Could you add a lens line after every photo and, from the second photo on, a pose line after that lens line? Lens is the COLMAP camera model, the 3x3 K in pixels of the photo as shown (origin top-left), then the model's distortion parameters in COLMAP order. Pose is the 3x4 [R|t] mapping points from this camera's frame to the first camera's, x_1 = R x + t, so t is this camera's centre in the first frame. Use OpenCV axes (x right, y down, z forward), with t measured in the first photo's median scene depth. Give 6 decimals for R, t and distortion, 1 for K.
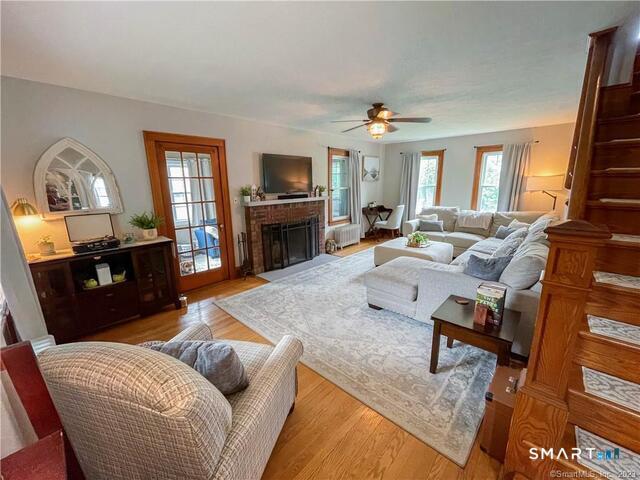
lens RADIAL K [[259.3, 0, 320.0], [0, 259.3, 240.0], [0, 0, 1]] dist [-0.005126, 0.000493]
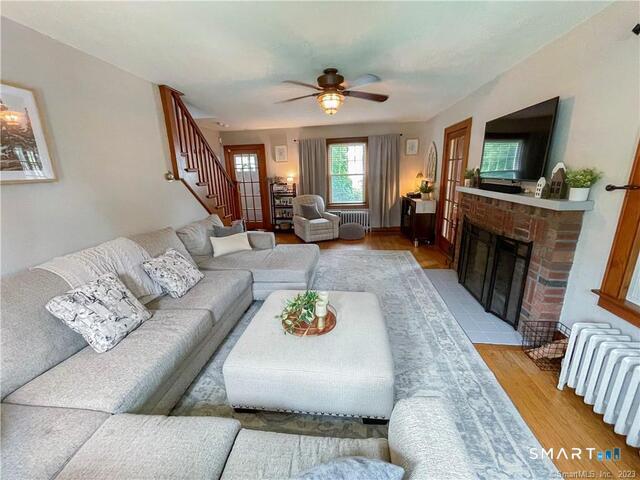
lens RADIAL K [[259.3, 0, 320.0], [0, 259.3, 240.0], [0, 0, 1]] dist [-0.005126, 0.000493]
pose [[-0.808016, 0.187598, -0.558495, 0.629437], [-0.086938, 0.899608, 0.427957, -0.311846], [0.582711, 0.394351, -0.710588, 1.386462]]
